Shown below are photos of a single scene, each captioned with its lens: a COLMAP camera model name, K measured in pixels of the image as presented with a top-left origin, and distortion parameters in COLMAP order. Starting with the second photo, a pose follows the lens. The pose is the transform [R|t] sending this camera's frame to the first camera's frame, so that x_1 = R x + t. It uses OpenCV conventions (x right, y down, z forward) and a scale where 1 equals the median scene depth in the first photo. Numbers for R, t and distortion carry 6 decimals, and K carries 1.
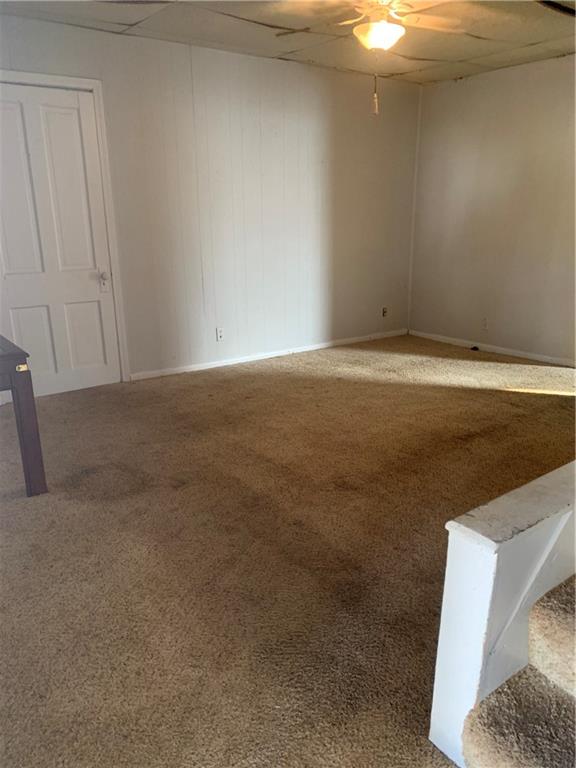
lens RADIAL K [[583.6, 0, 289.0], [0, 583.6, 405.1], [0, 0, 1]] dist [0.007733, -0.003823]
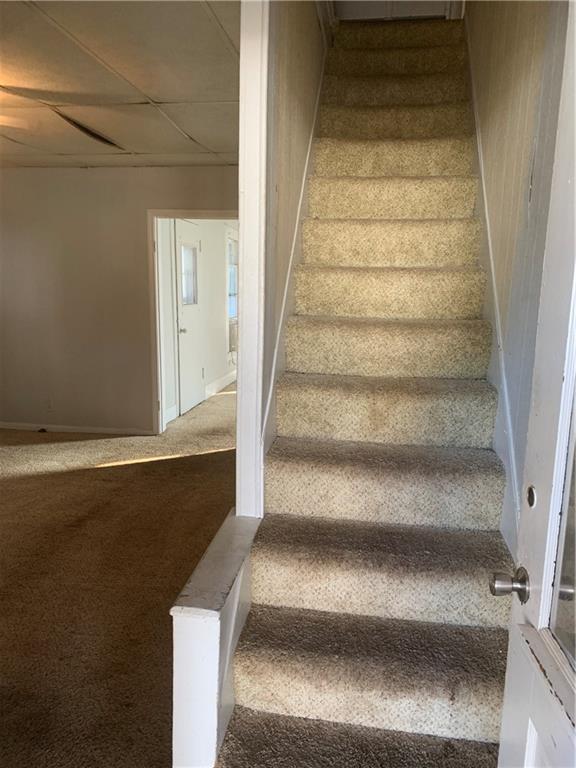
lens RADIAL K [[583.6, 0, 289.0], [0, 583.6, 405.1], [0, 0, 1]] dist [0.007733, -0.003823]
pose [[0.709297, -0.114195, 0.695599, -0.110589], [0.193163, 0.980506, -0.036000, -0.035666], [-0.677928, 0.159899, 0.717528, -0.004119]]
